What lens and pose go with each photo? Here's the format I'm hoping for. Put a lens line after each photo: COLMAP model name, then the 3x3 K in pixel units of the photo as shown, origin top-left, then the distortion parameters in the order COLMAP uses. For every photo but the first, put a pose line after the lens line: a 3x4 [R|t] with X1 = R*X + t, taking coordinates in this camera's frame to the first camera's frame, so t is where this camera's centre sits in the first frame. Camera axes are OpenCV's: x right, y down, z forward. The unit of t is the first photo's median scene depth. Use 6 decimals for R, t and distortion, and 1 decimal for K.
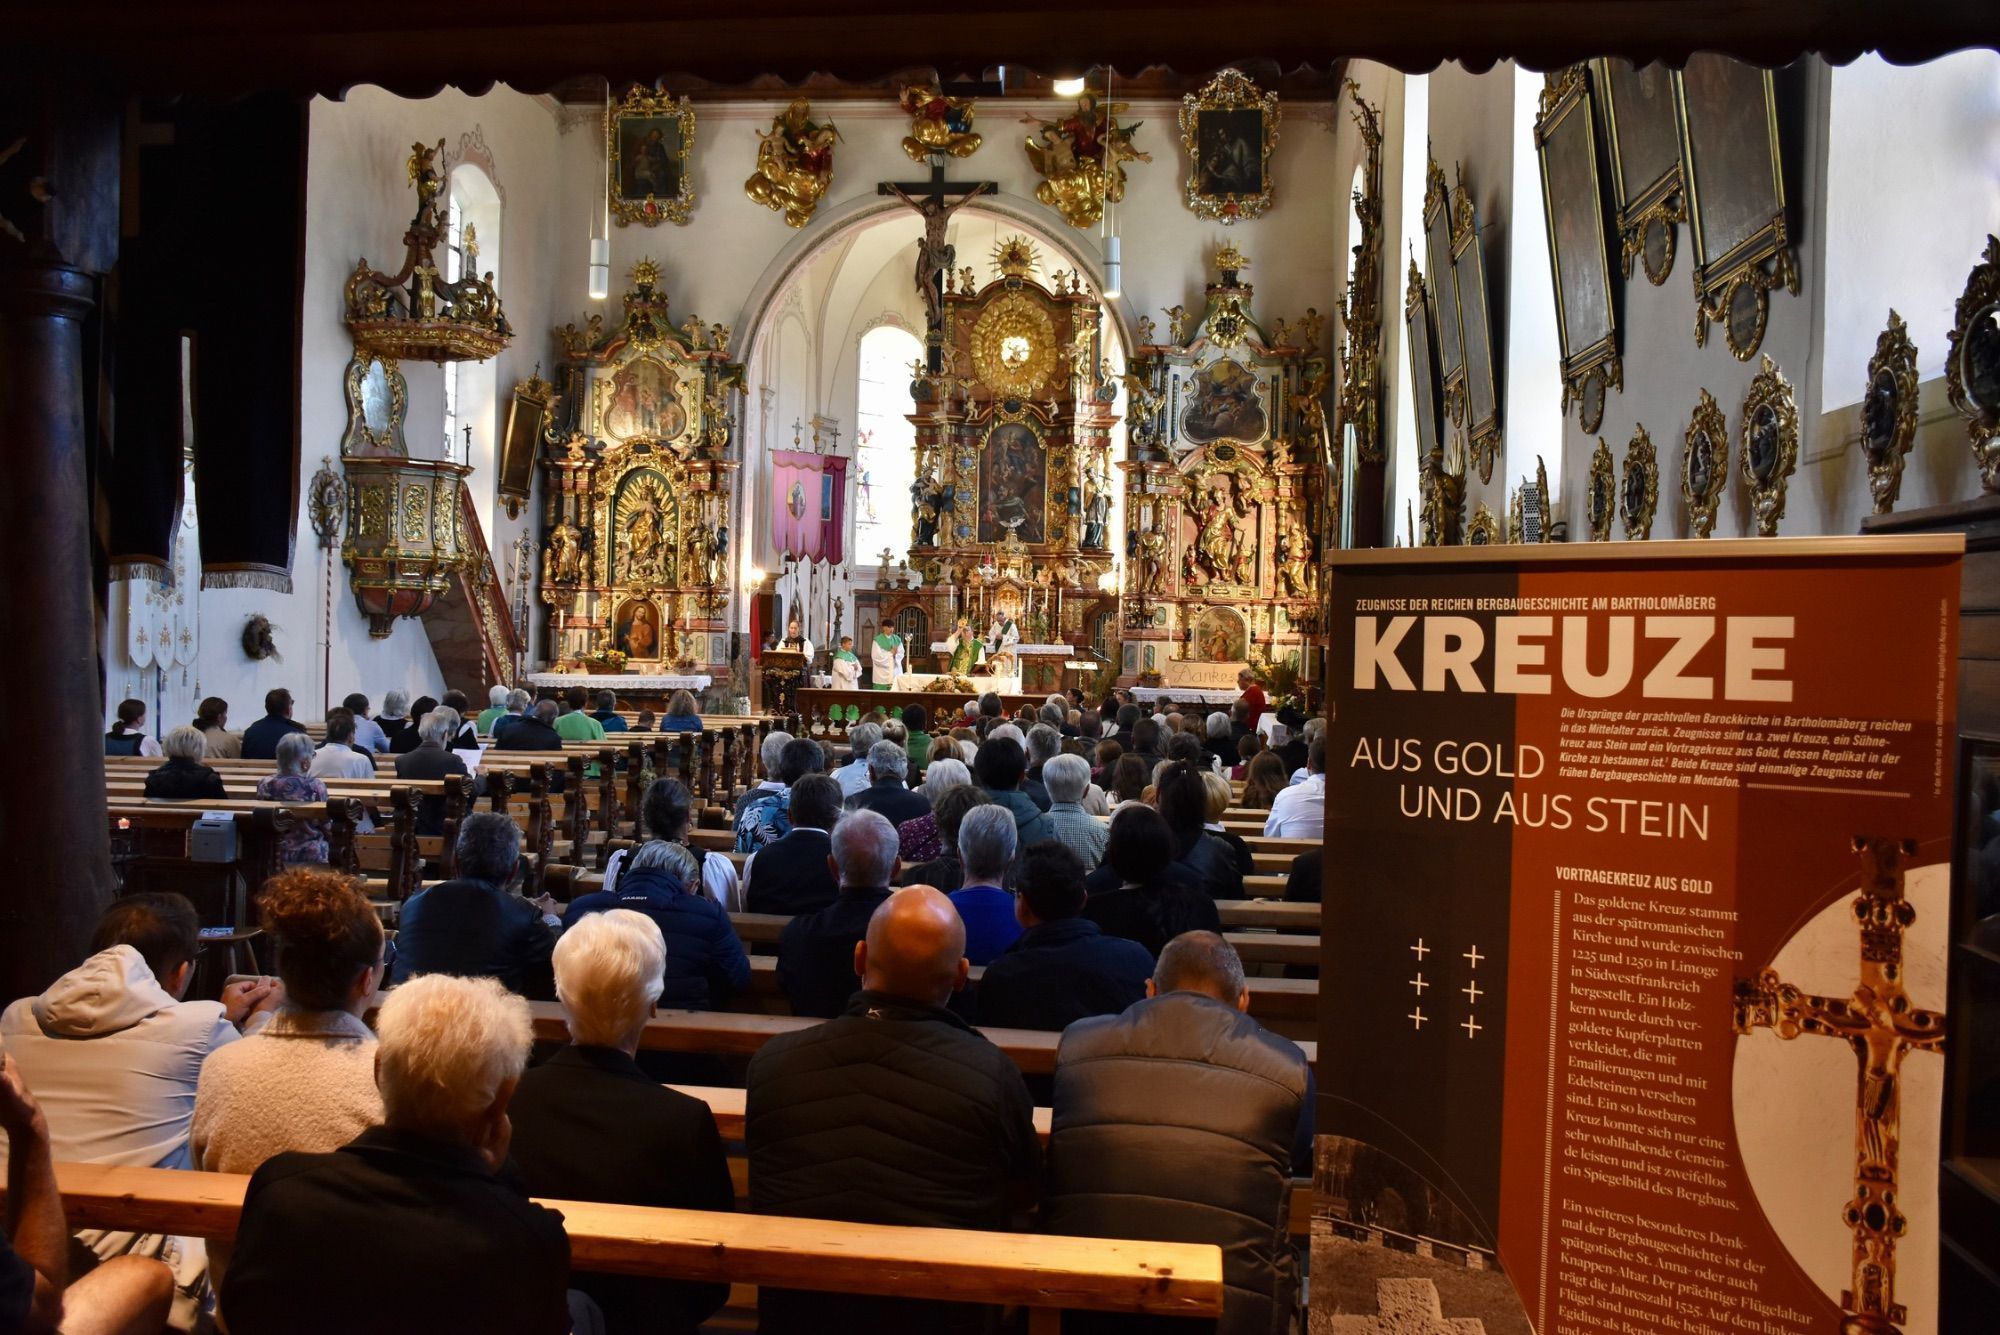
lens RADIAL K [[1682.3, 0, 1000.0], [0, 1682.3, 667.5], [0, 0, 1]] dist [-0.120524, 0.116797]
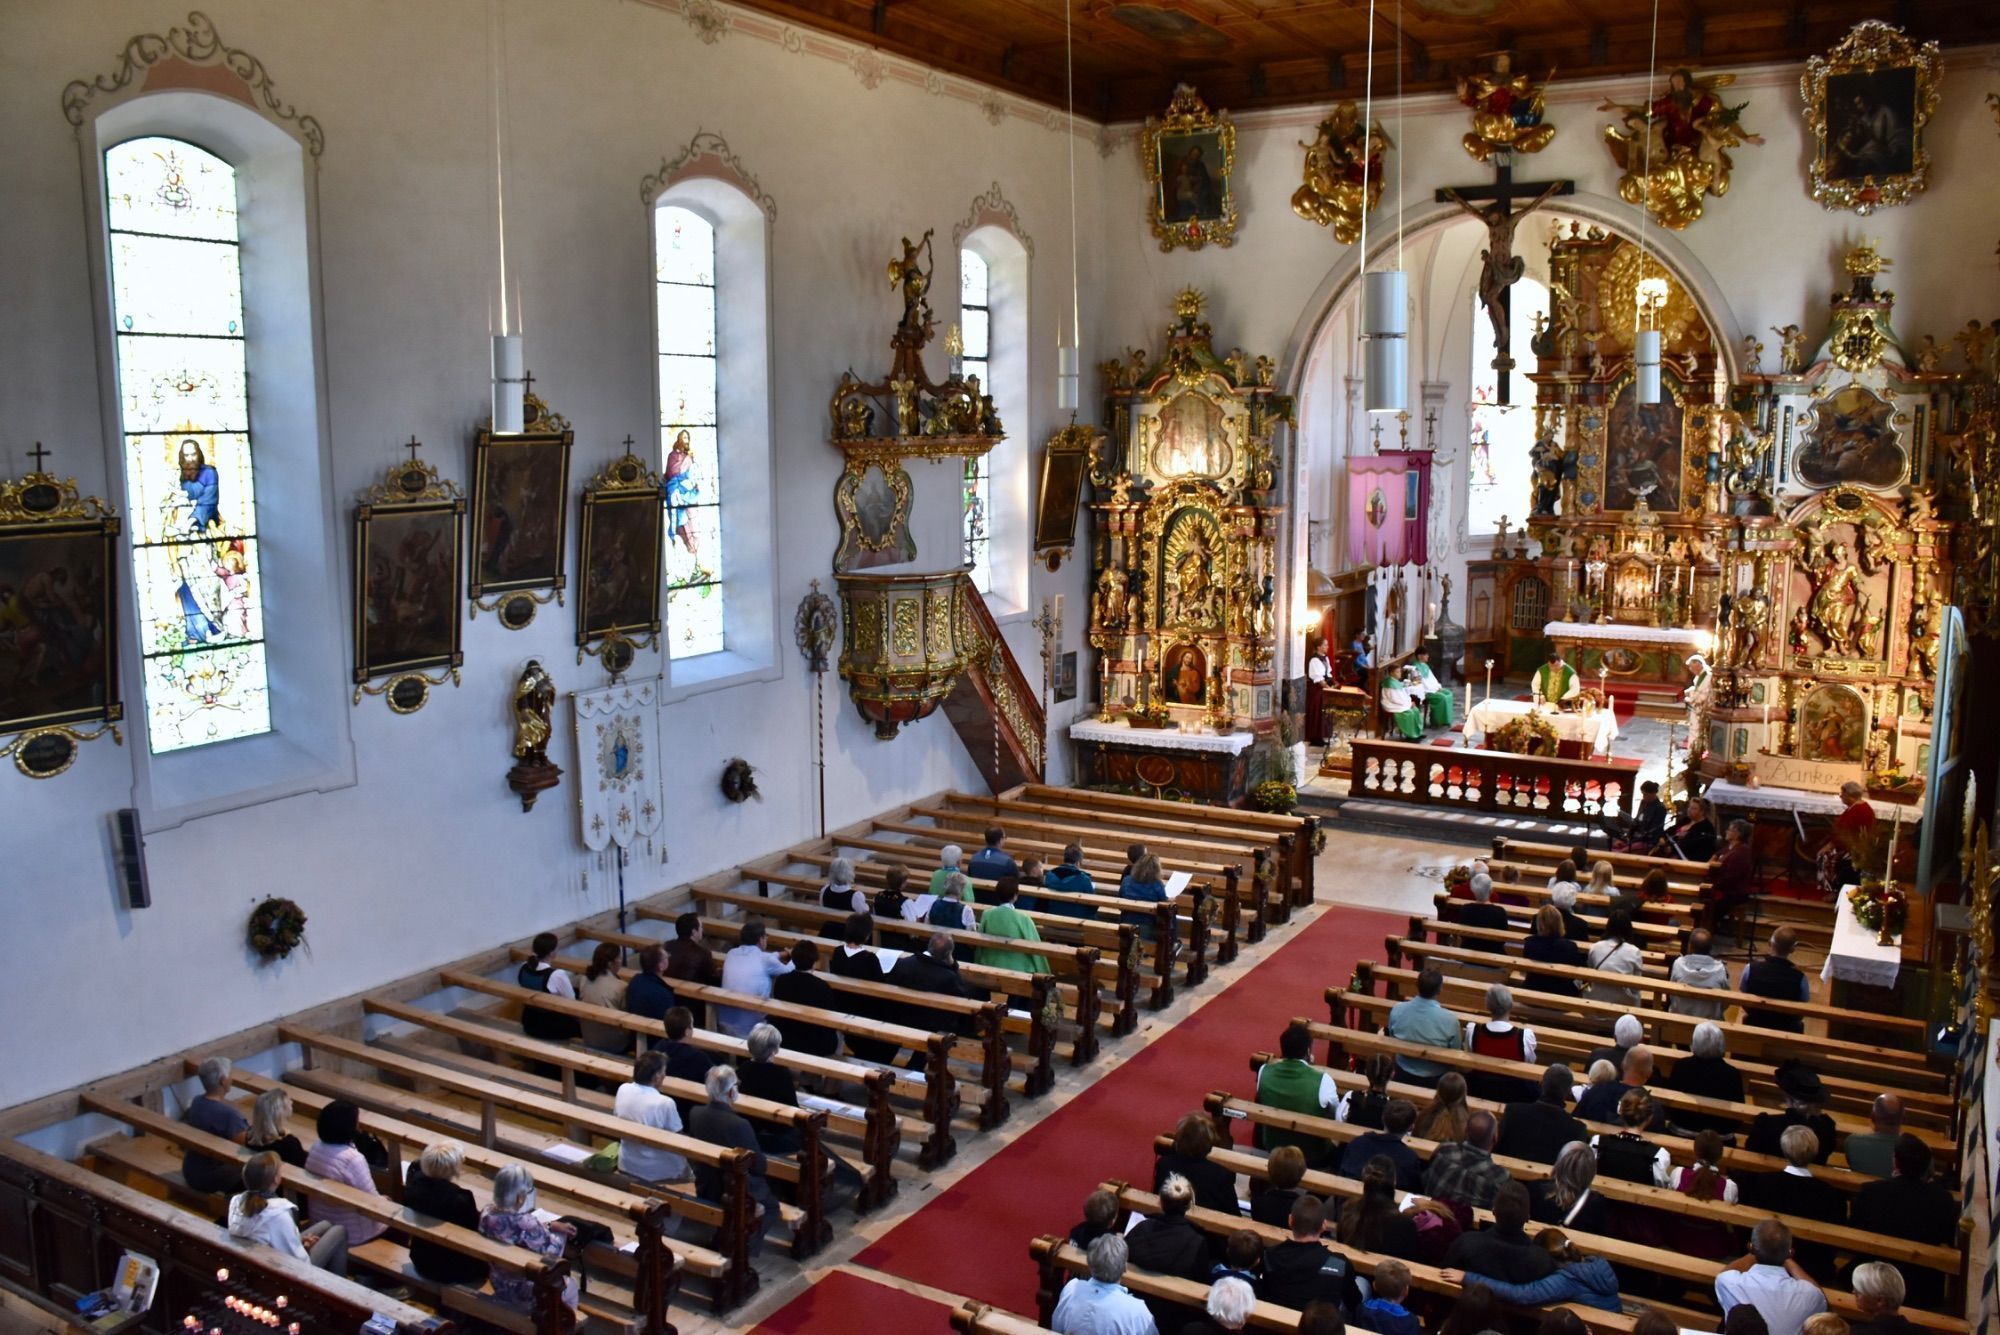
lens RADIAL K [[1573.0, 0, 1000.0], [0, 1573.0, 667.5], [0, 0, 1]] dist [-0.154068, 0.115817]
pose [[0.903594, 0.037244, -0.426768, 0.076176], [0.013487, 0.993246, 0.115237, -0.135664], [0.428177, -0.109883, 0.896989, 0.138482]]
